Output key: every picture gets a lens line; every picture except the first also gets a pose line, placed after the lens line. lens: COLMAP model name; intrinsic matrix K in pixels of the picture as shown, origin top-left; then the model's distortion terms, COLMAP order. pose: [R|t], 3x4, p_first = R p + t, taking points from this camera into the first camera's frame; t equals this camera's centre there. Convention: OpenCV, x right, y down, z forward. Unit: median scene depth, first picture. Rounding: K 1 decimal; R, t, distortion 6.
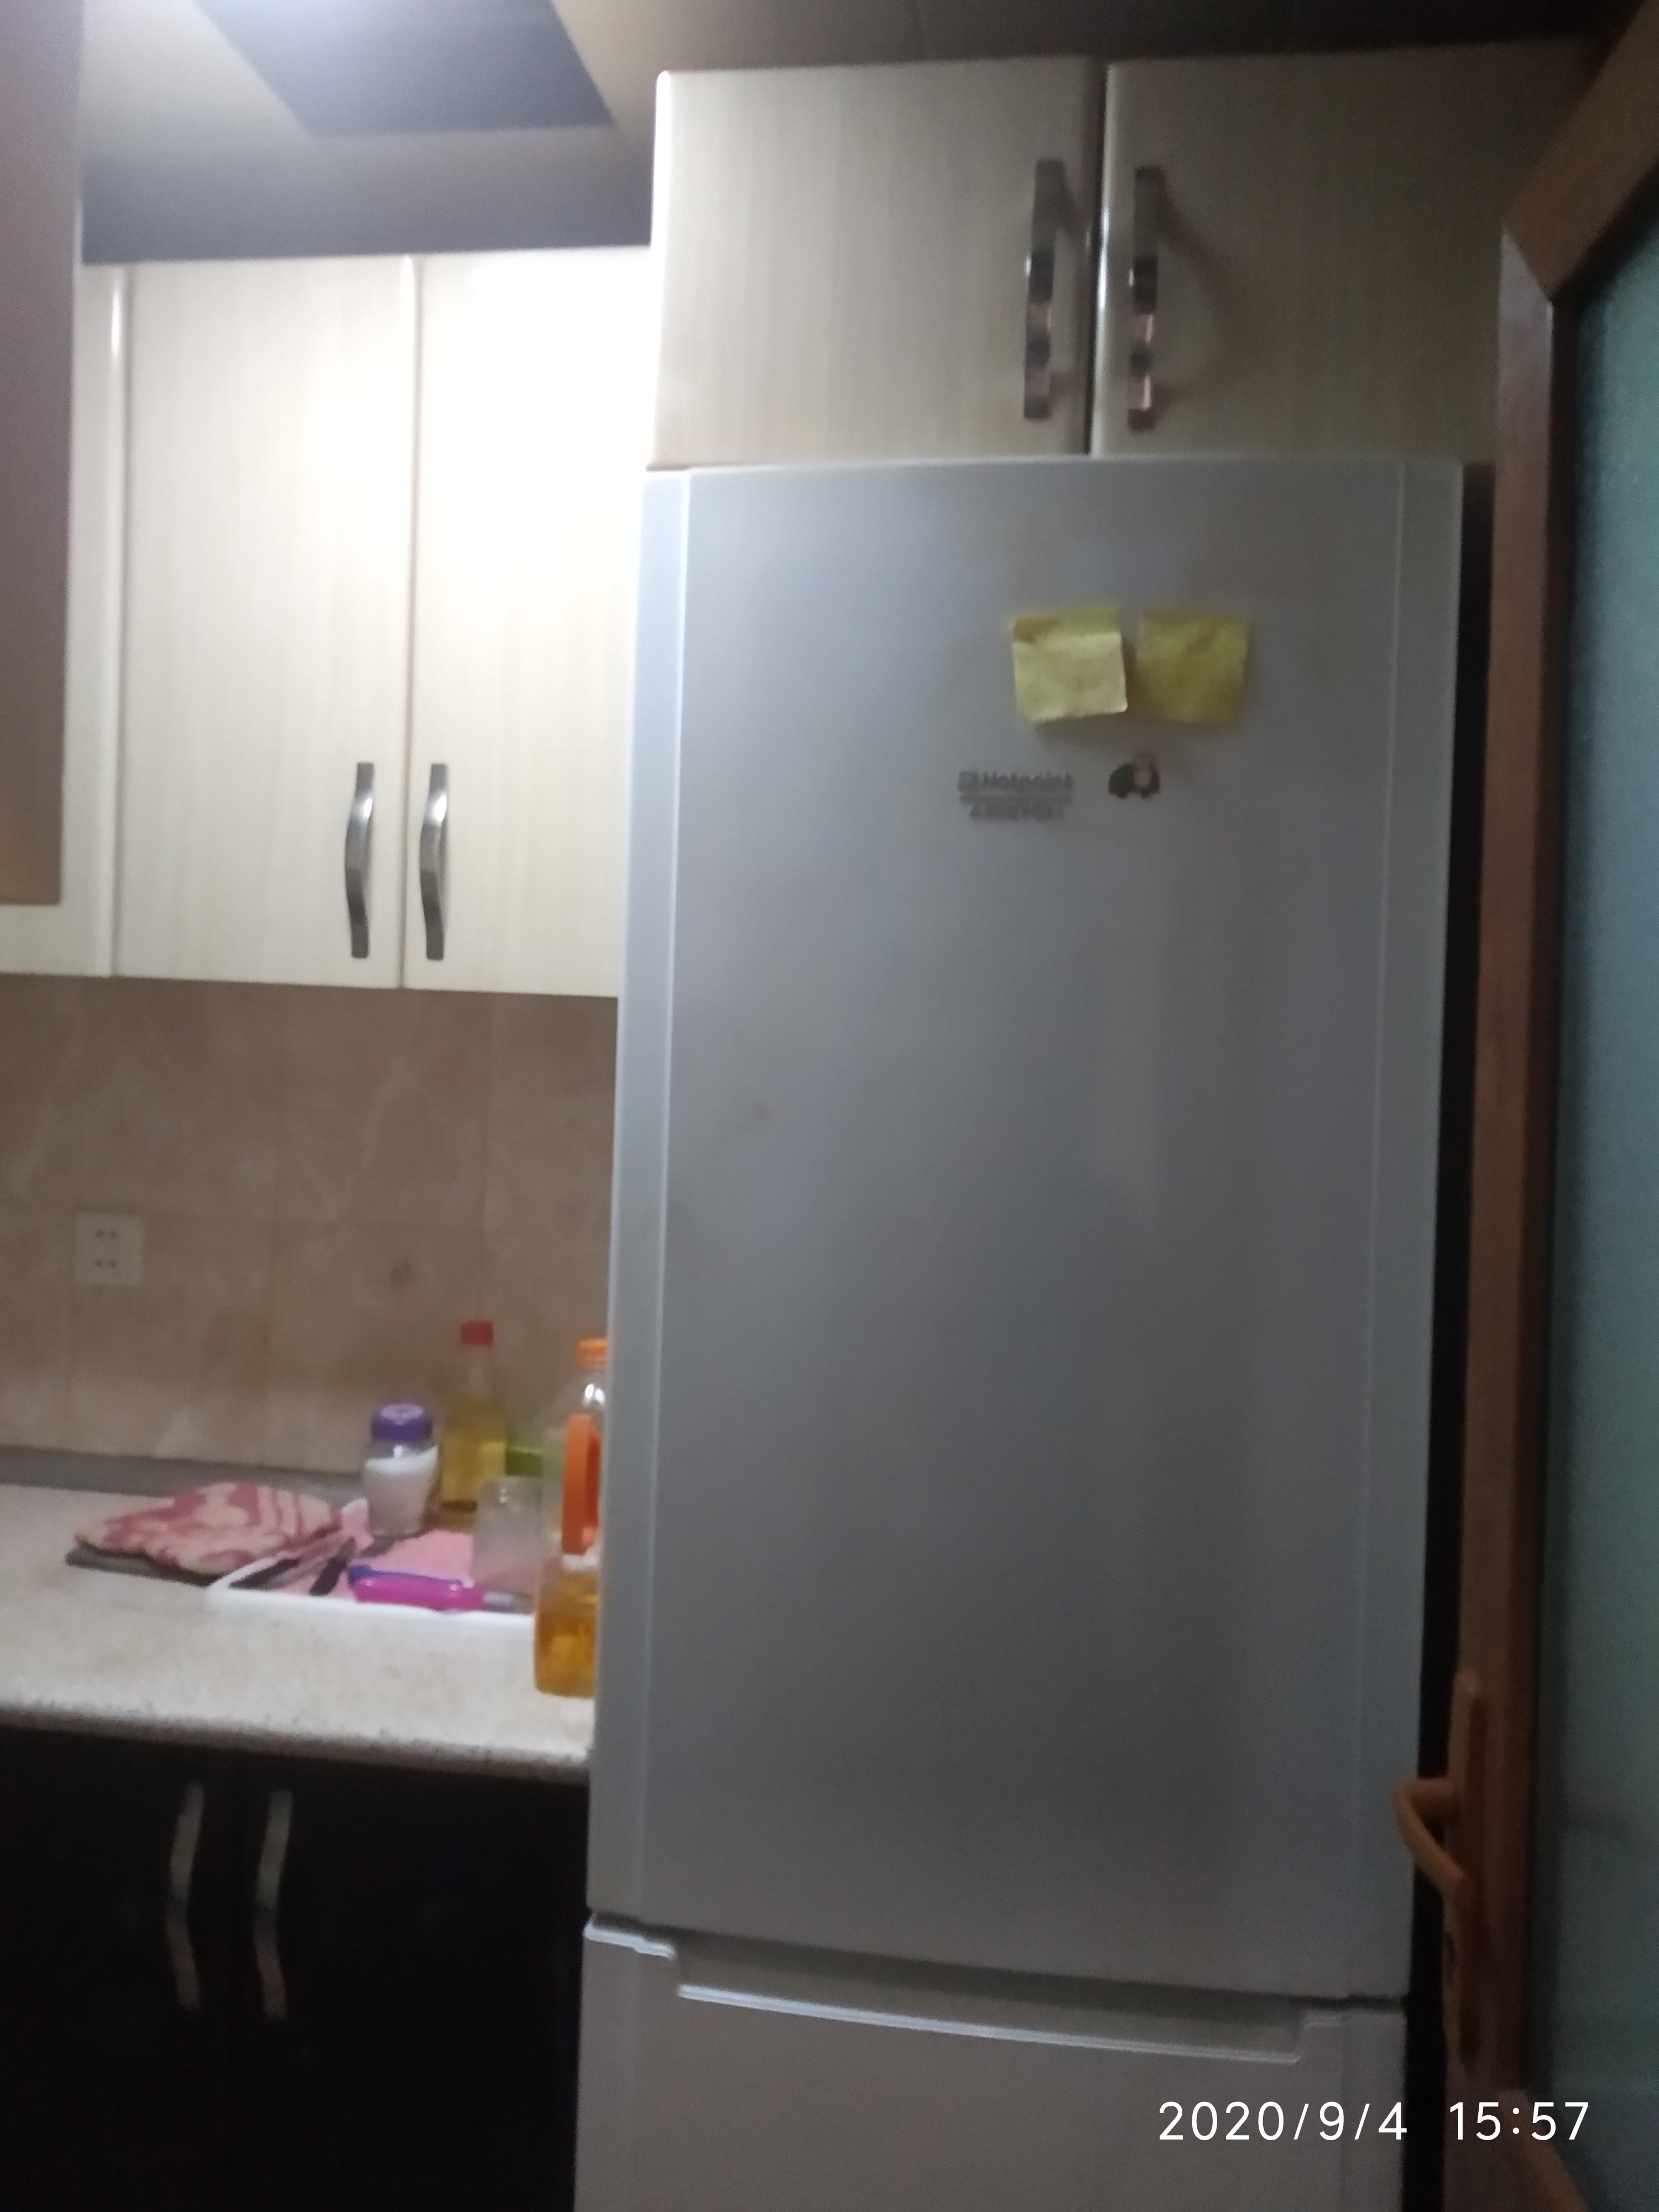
lens RADIAL K [[1742.8, 0, 820.0], [0, 1742.8, 1123.8], [0, 0, 1]] dist [0.034785, -0.050008]
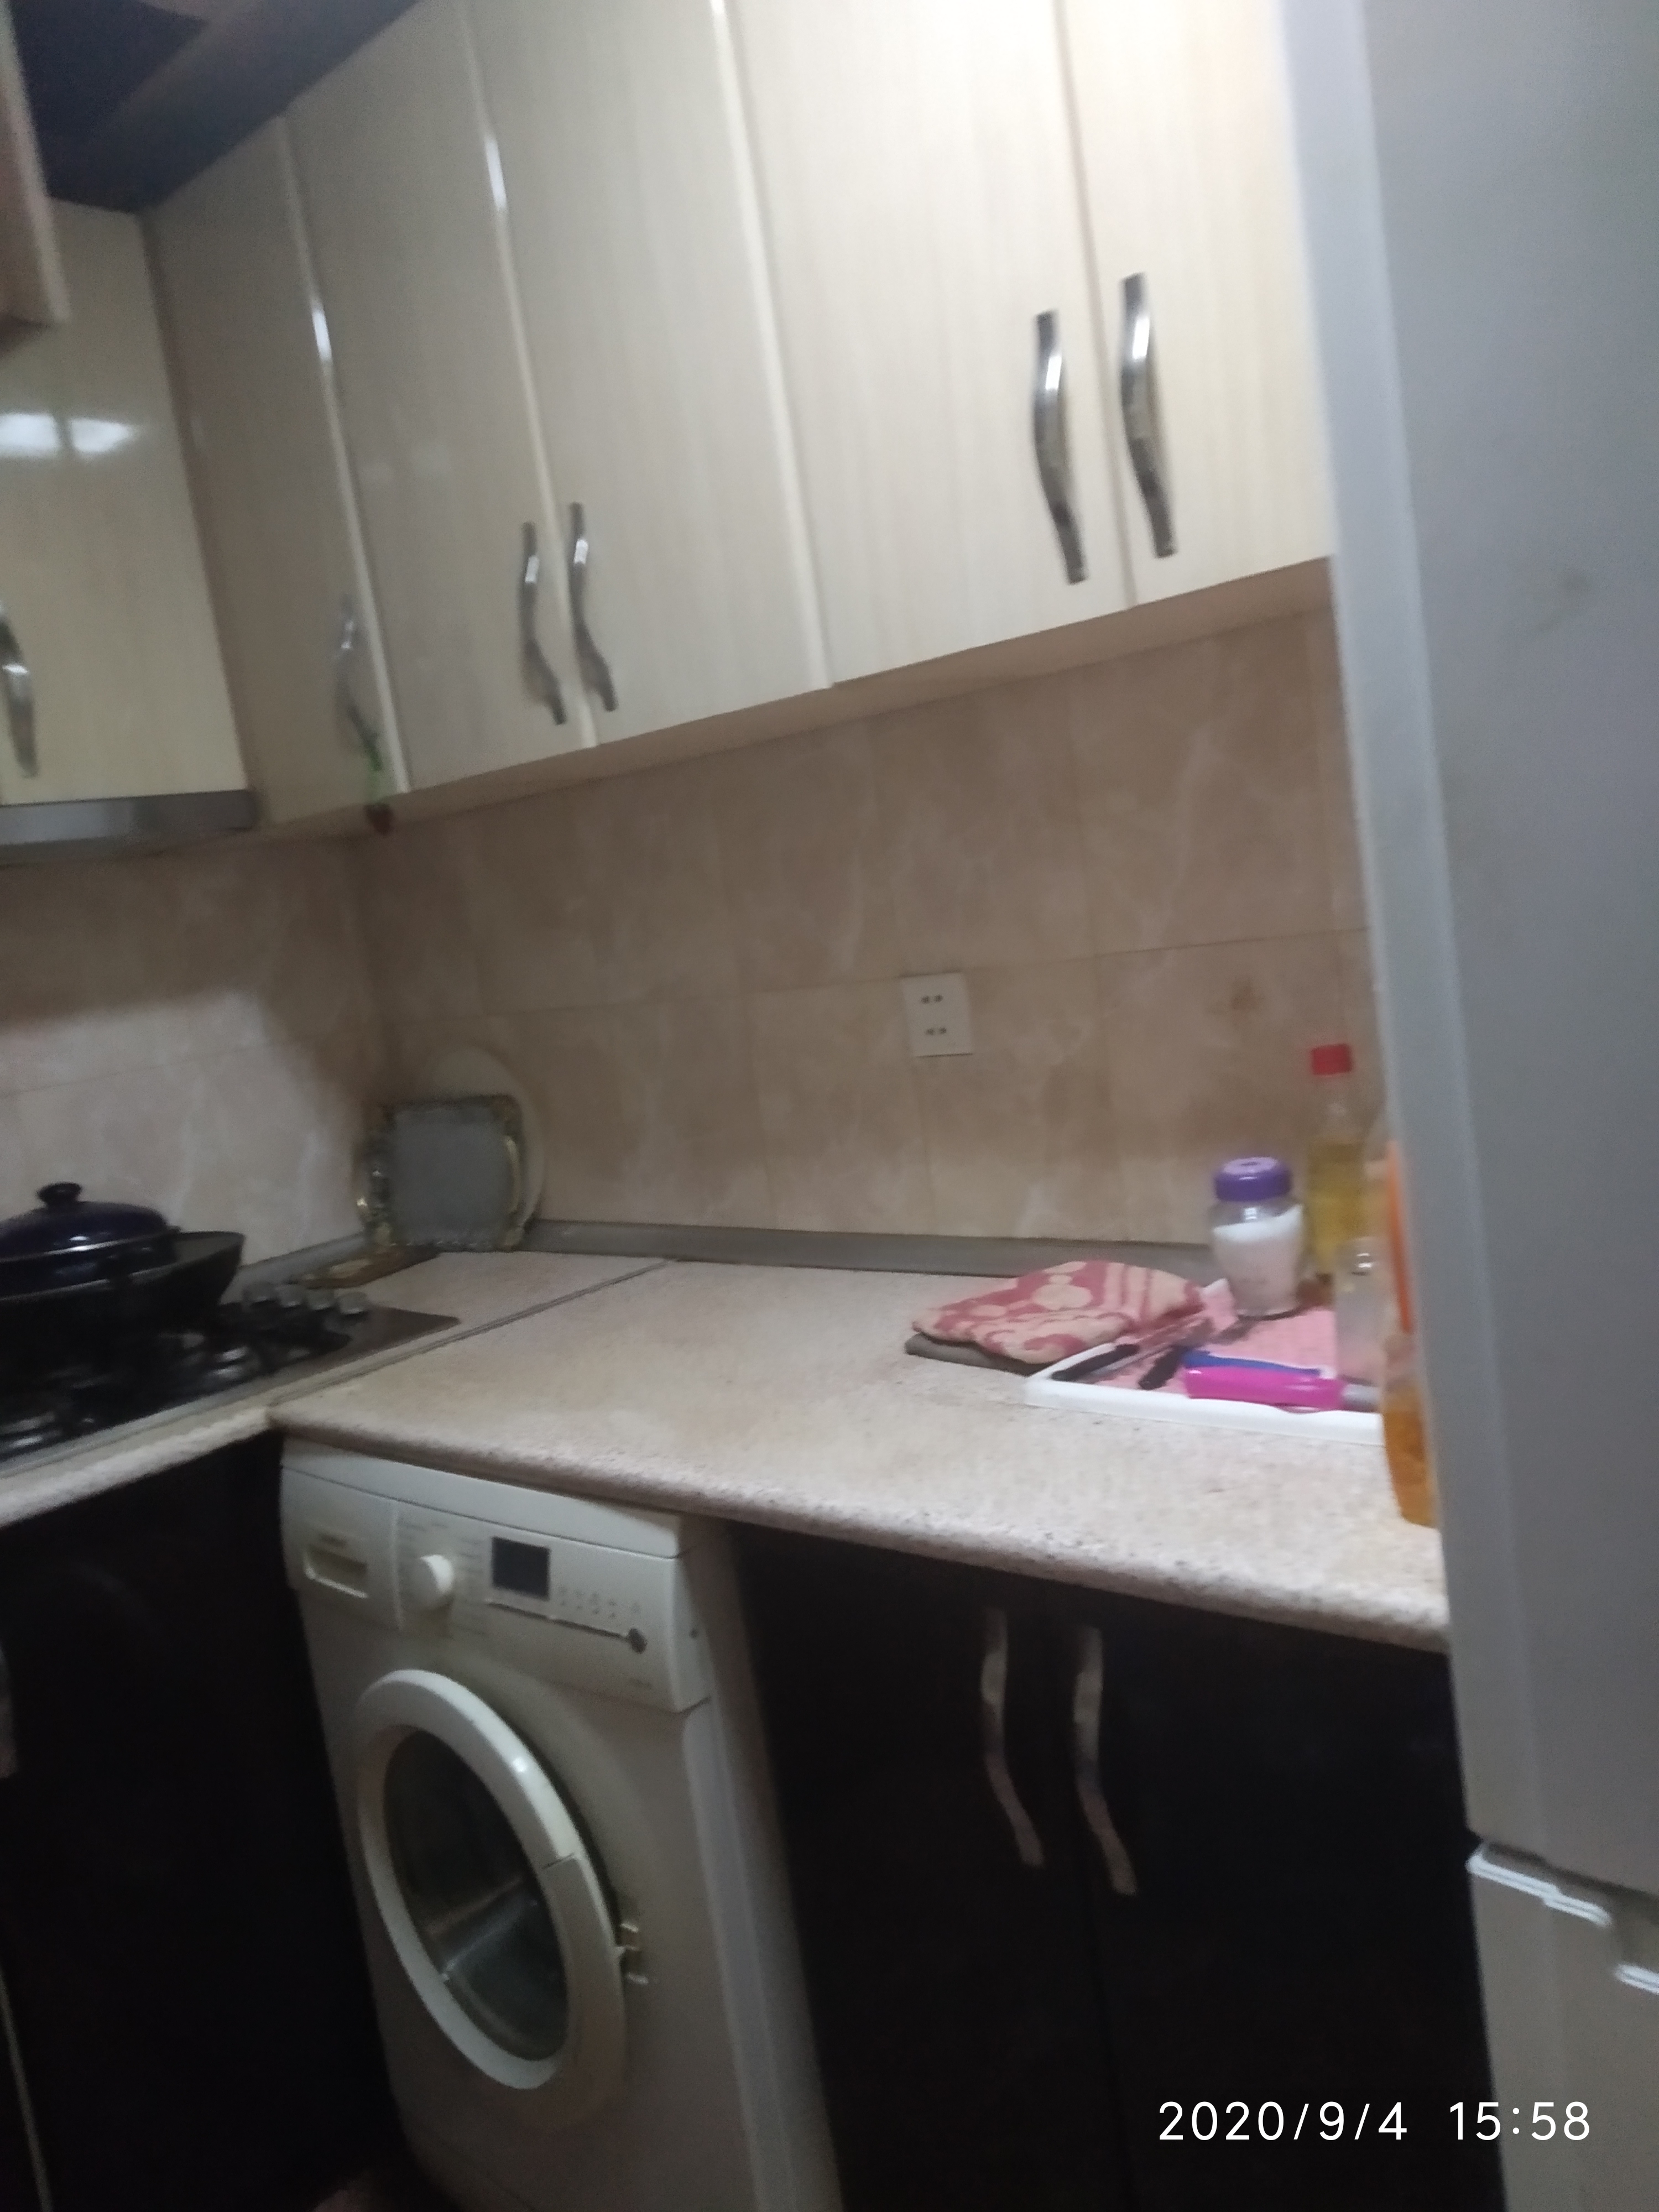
lens RADIAL K [[1742.8, 0, 820.0], [0, 1742.8, 1123.8], [0, 0, 1]] dist [0.034785, -0.050008]
pose [[0.827625, -0.085779, -0.554688, 0.047139], [0.148772, 0.986431, 0.069431, 0.065699], [0.541205, -0.139985, 0.829157, 0.248940]]
